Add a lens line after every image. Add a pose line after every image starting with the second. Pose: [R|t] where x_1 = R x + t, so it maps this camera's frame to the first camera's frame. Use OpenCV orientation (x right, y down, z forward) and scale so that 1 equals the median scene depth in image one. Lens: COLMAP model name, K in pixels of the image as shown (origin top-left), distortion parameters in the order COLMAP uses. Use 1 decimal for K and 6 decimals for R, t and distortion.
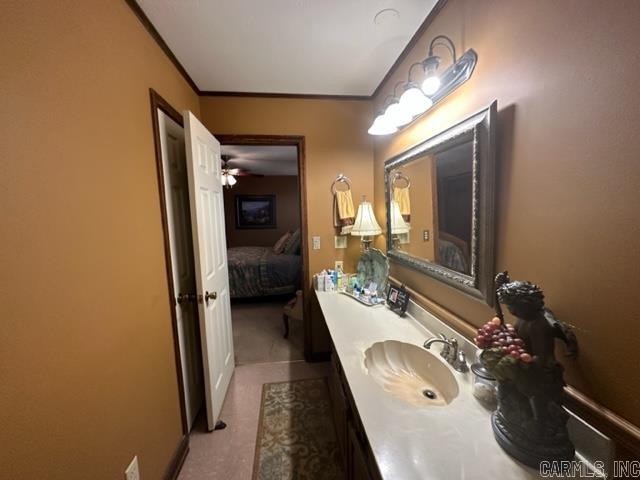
lens RADIAL K [[254.9, 0, 321.3], [0, 254.9, 238.3], [0, 0, 1]] dist [-0.000608, -0.000296]
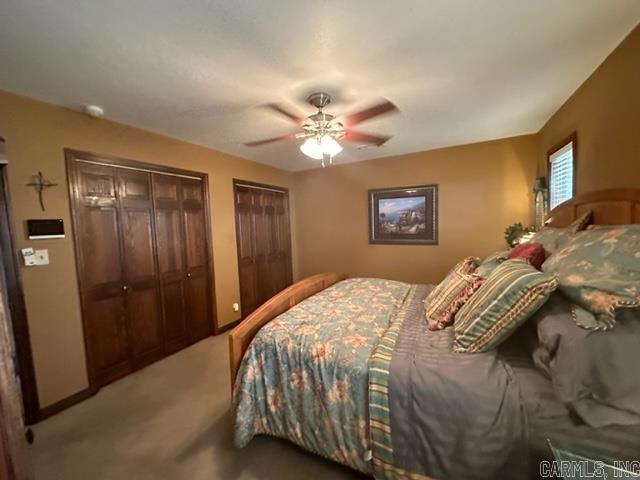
lens RADIAL K [[254.9, 0, 319.5], [0, 254.9, 240.0], [0, 0, 1]] dist [-0.000608, -0.000296]
pose [[0.811411, 0.032654, -0.583563, -0.091298], [-0.041071, 0.999156, -0.001198, -0.055778], [0.583031, 0.024940, 0.812067, 0.586708]]
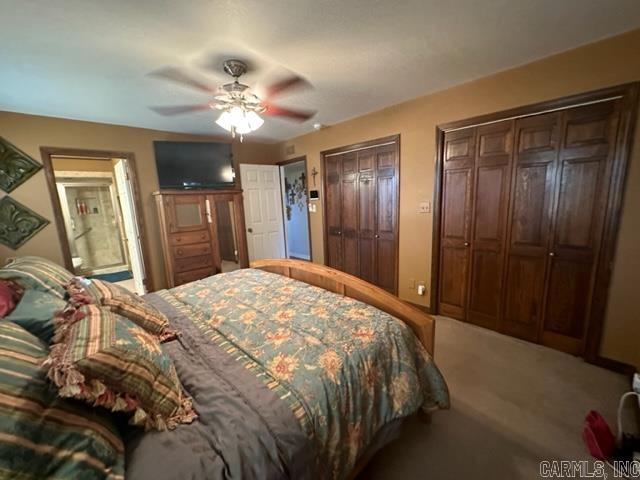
lens RADIAL K [[254.9, 0, 320.8], [0, 254.9, 241.9], [0, 0, 1]] dist [-0.000608, -0.000296]
pose [[-0.805643, 0.157735, -0.571015, -0.203964], [0.002628, 0.964842, 0.262816, -0.144756], [0.592395, 0.210235, -0.777733, 1.532100]]
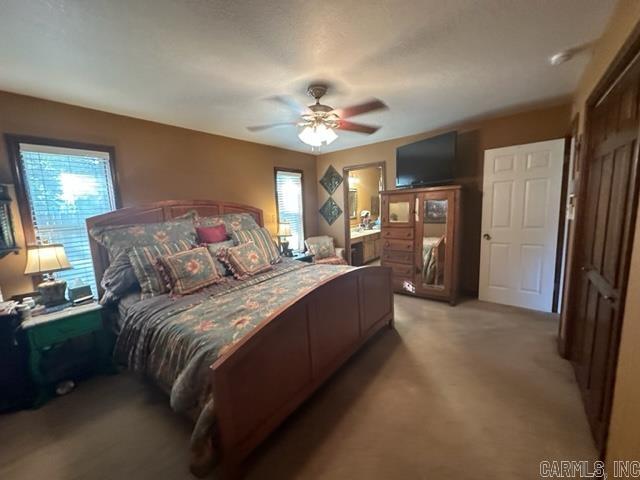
lens RADIAL K [[254.9, 0, 320.5], [0, 254.9, 239.7], [0, 0, 1]] dist [-0.000608, -0.000296]
pose [[-0.700203, -0.041493, 0.712737, -0.825555], [0.129314, 0.974427, 0.183767, -0.119078], [-0.702136, 0.220841, -0.676931, 1.442134]]
